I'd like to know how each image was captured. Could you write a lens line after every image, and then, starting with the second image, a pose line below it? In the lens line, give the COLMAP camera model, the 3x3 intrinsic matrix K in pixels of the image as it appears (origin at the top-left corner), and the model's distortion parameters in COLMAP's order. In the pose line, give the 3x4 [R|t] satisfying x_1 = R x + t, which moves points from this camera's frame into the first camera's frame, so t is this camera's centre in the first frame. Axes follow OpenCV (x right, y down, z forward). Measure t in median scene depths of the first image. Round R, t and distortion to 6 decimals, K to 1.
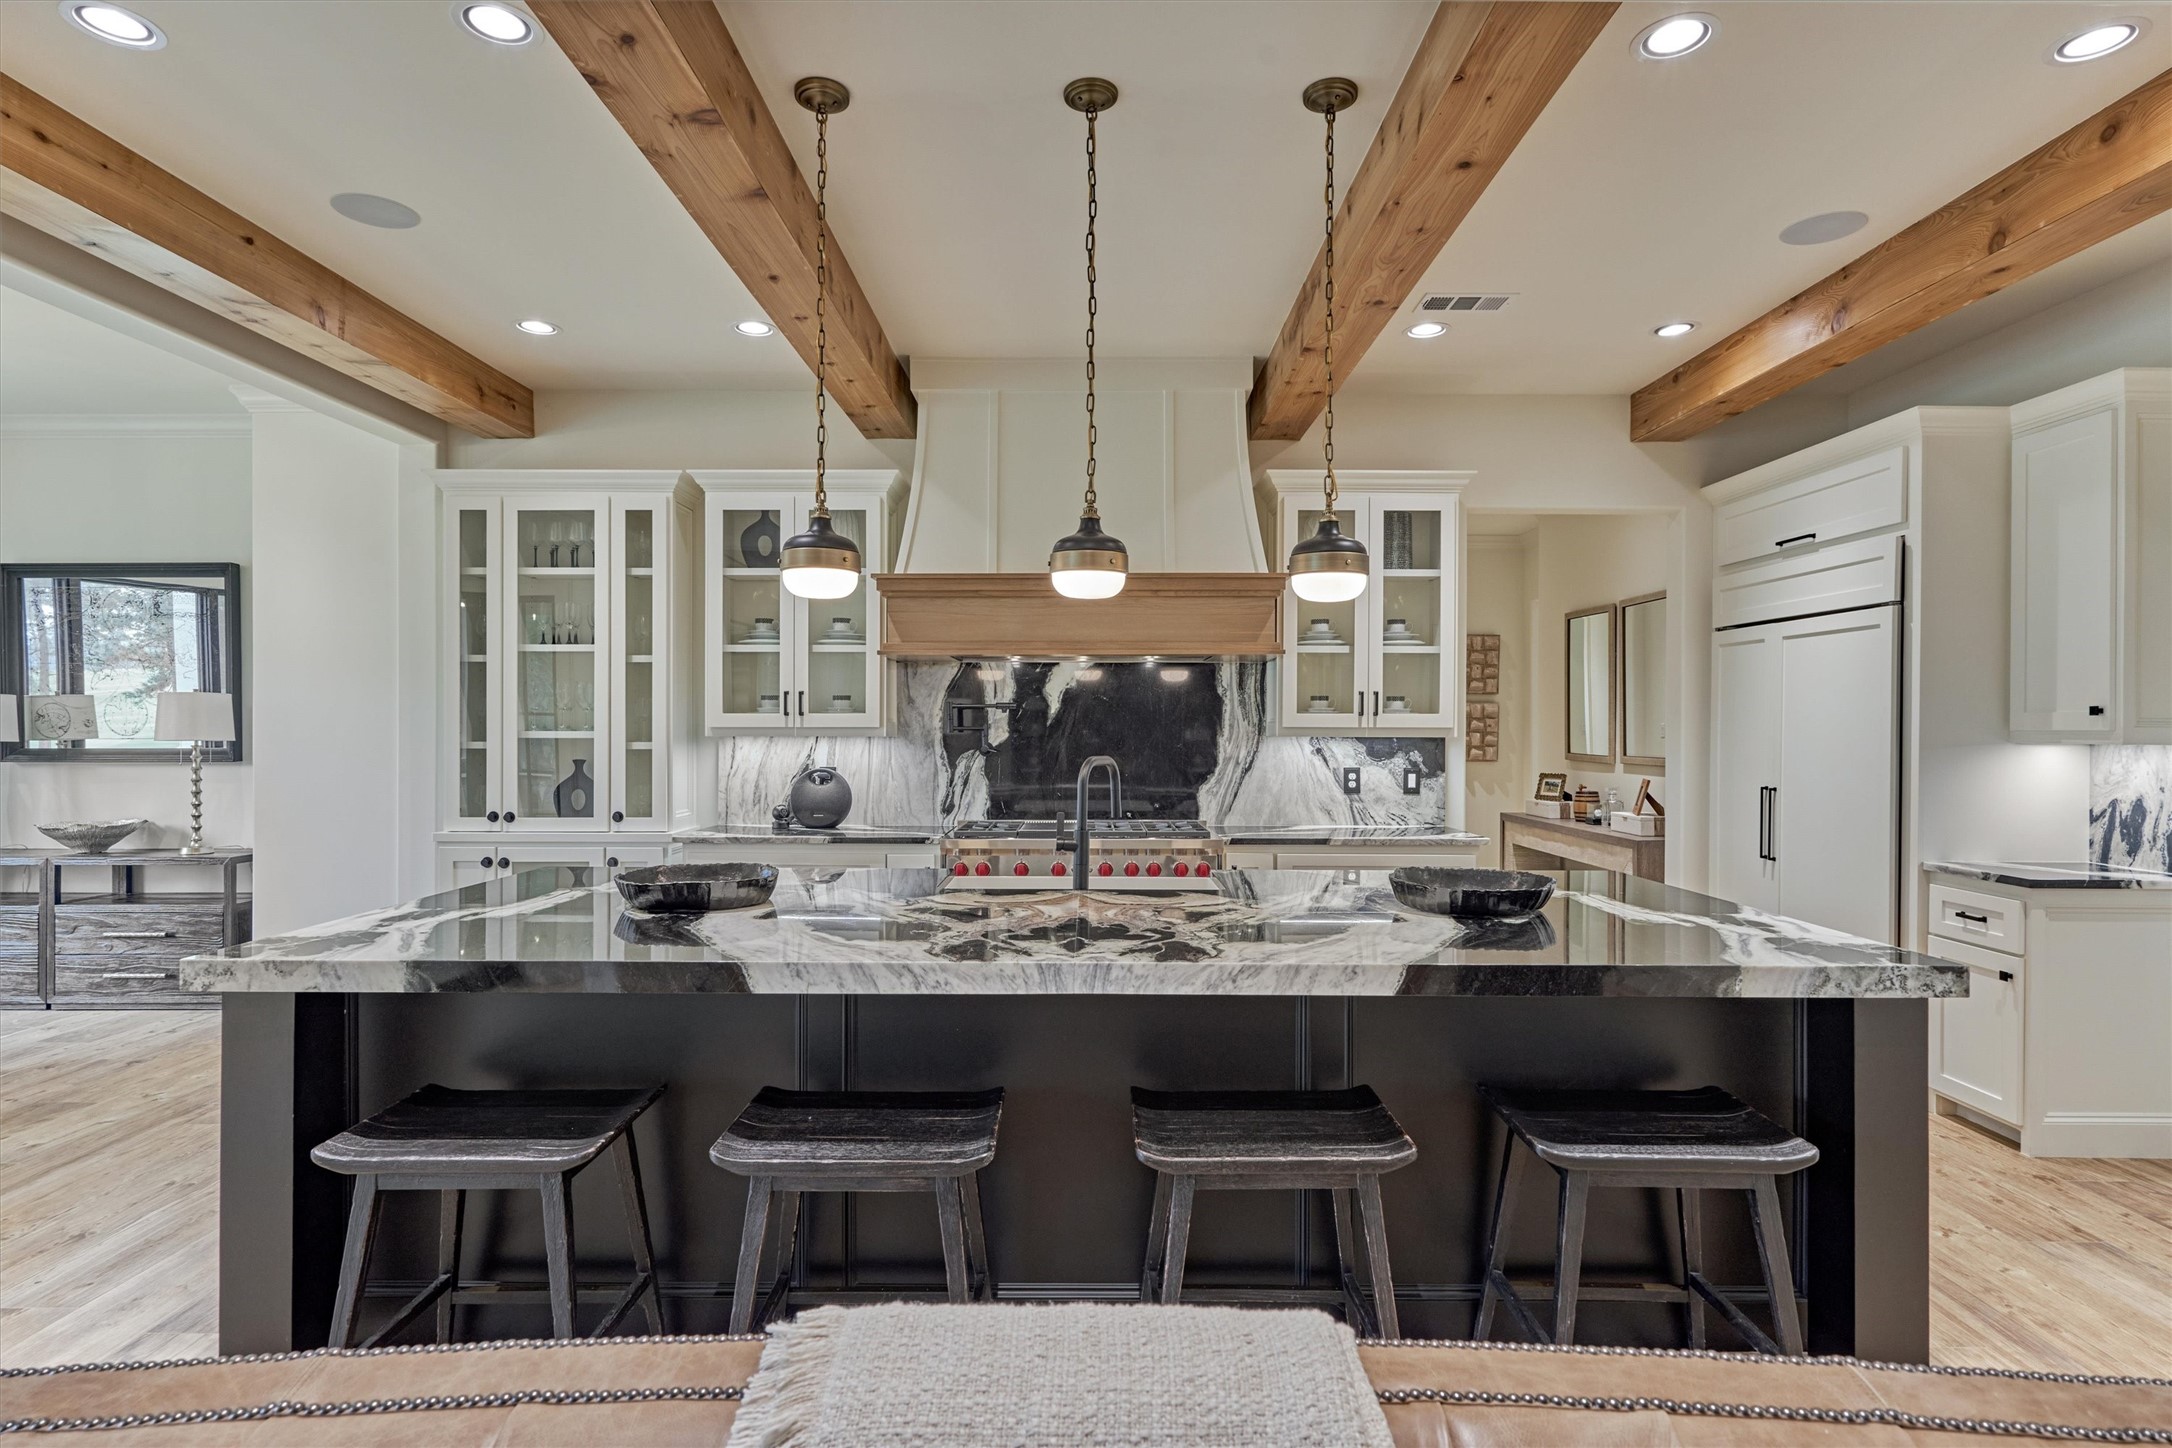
lens RADIAL K [[1132.6, 0, 1084.5], [0, 1132.6, 727.1], [0, 0, 1]] dist [0.000840, 0.000355]
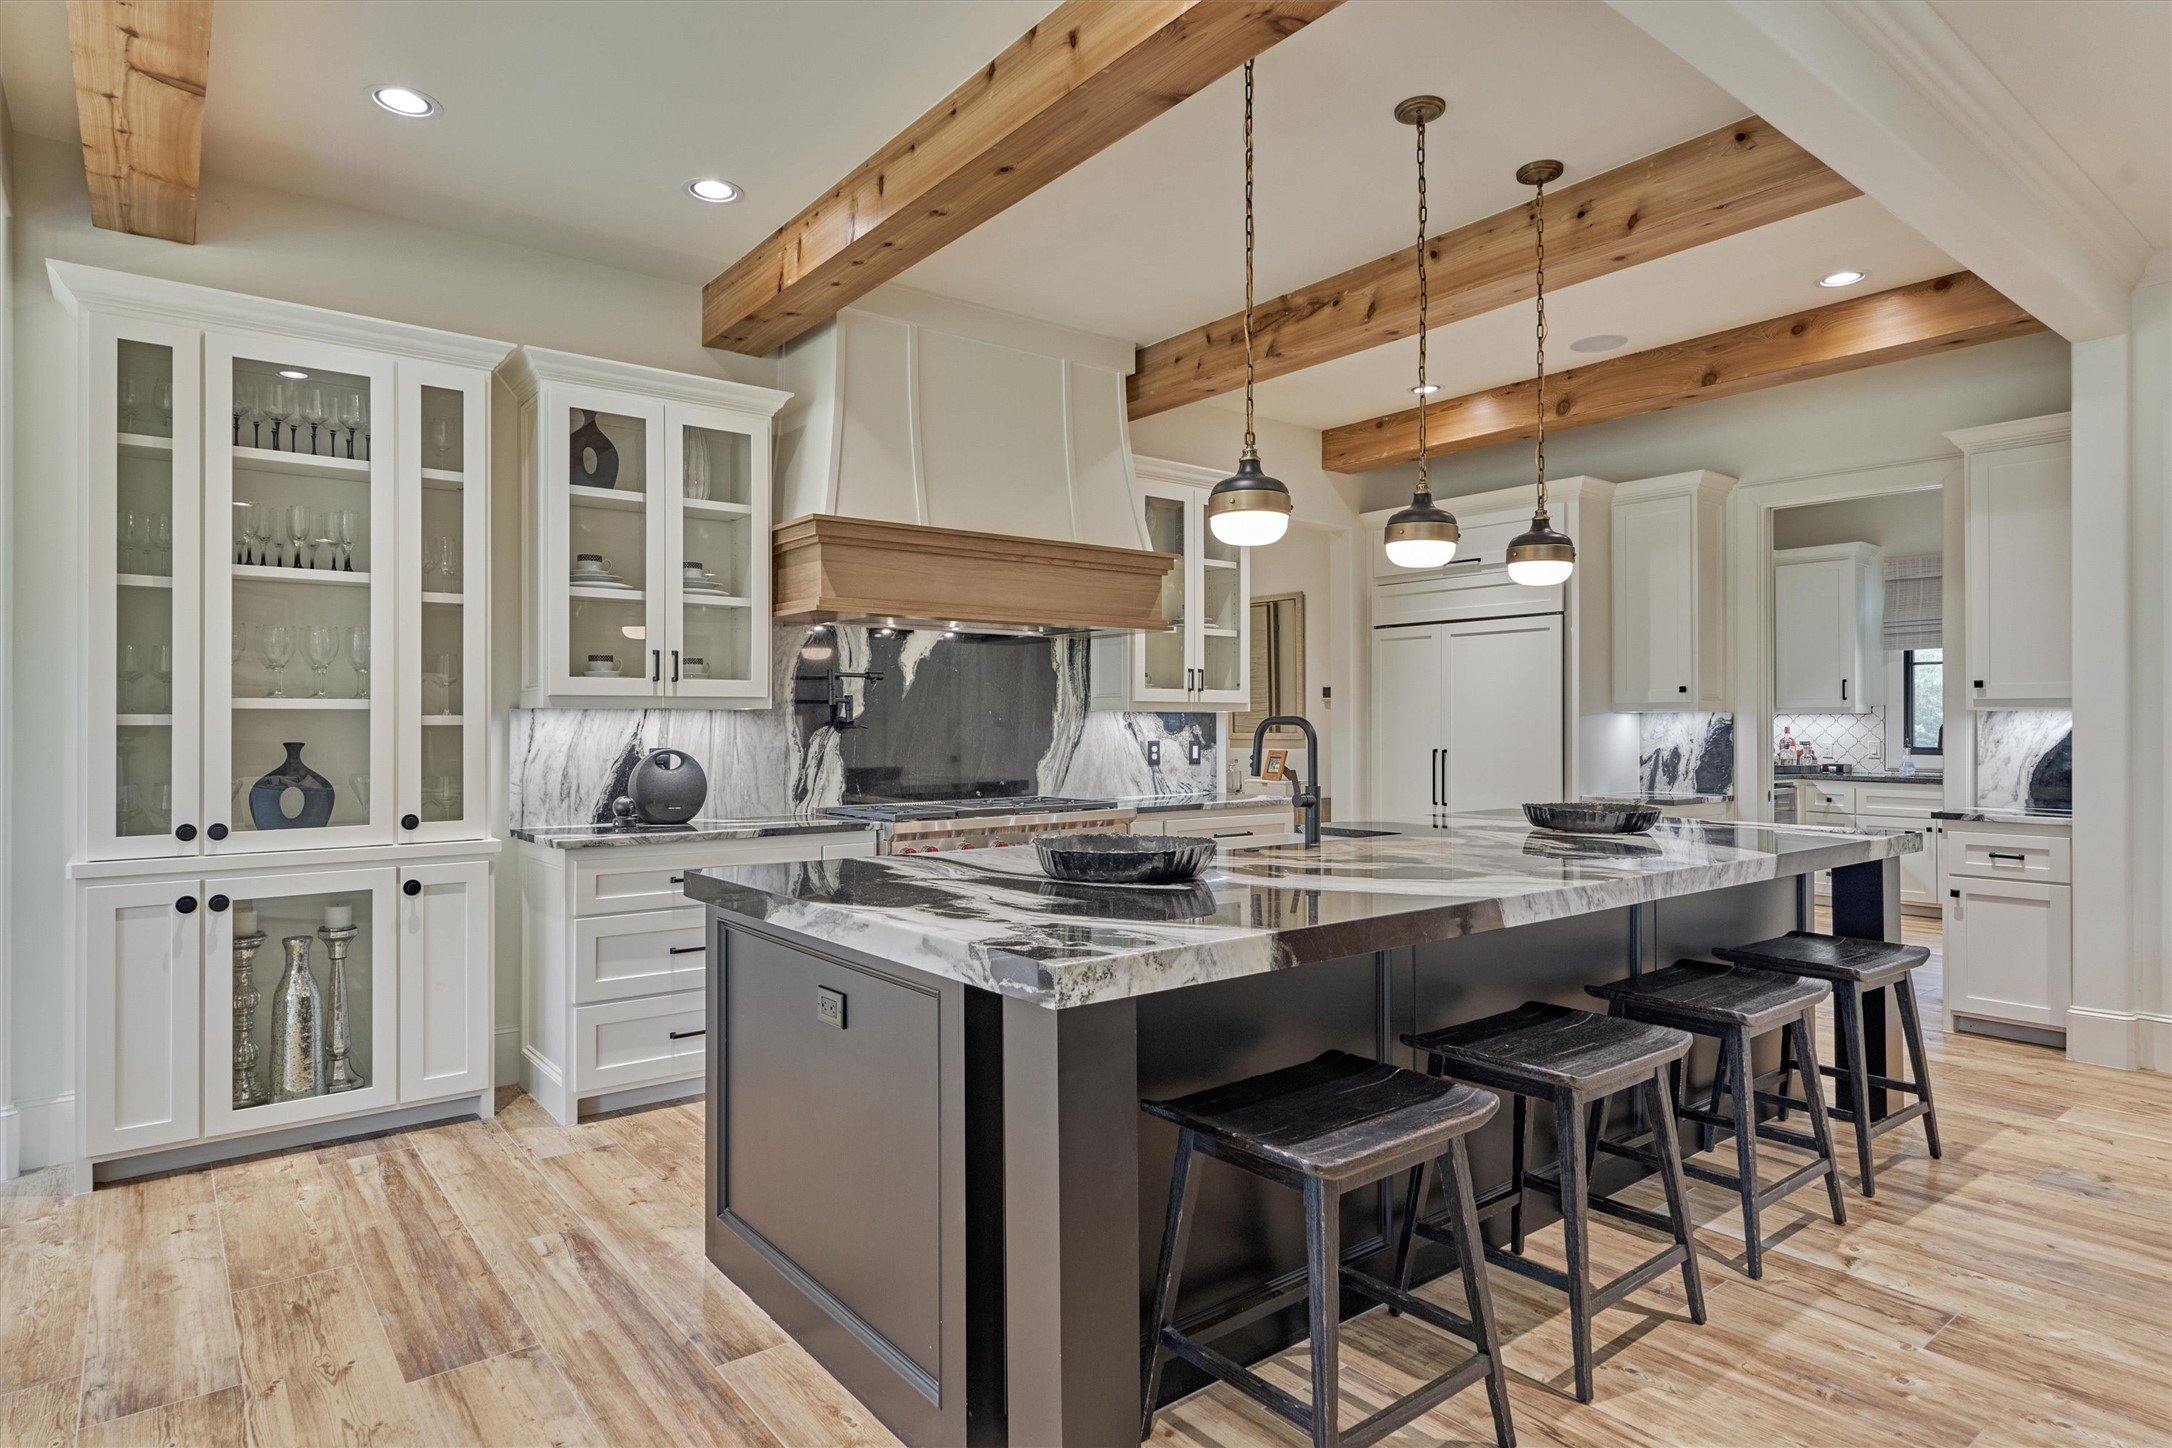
lens RADIAL K [[1197.1, 0, 1080.1], [0, 1197.1, 712.5], [0, 0, 1]] dist [0.002137, -0.000268]
pose [[0.785876, 0.002336, 0.618379, -0.529597], [0.004668, 0.999942, -0.009710, 0.020306], [-0.618366, 0.010517, 0.785820, 0.160000]]
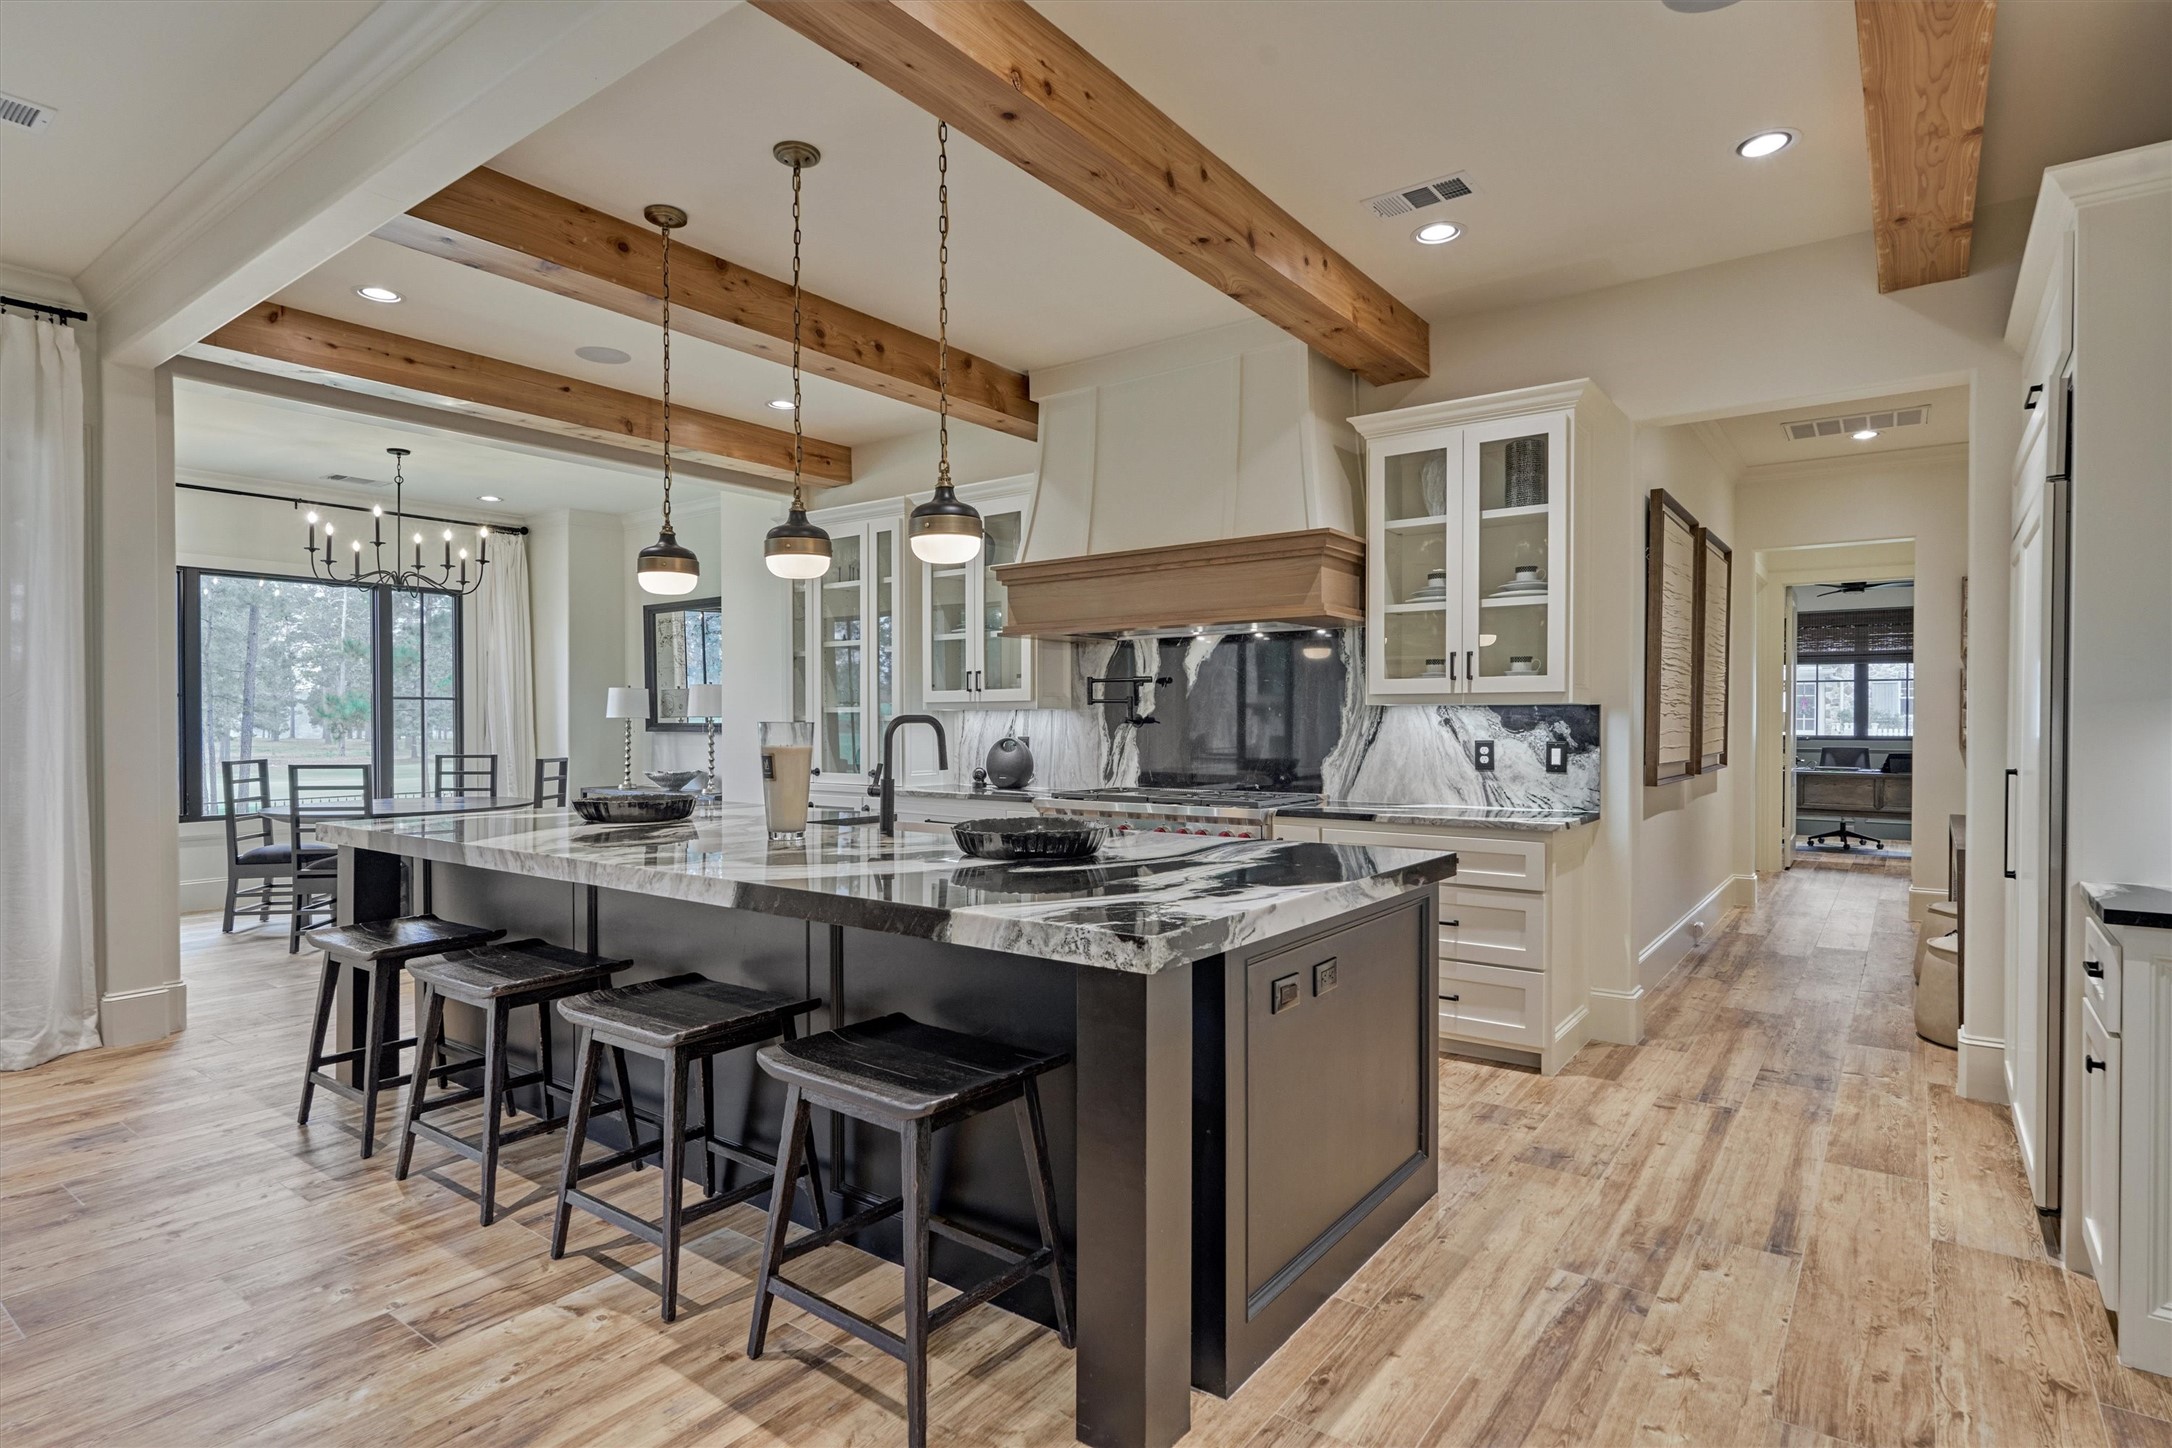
lens RADIAL K [[1114.3, 0, 1086.0], [0, 1114.3, 724.0], [0, 0, 1]] dist [-0.000622, -0.000316]
pose [[0.804969, -0.001249, -0.593316, 0.511590], [0.002542, 0.999996, 0.001344, 0.021685], [0.593312, -0.002590, 0.804969, 0.128482]]
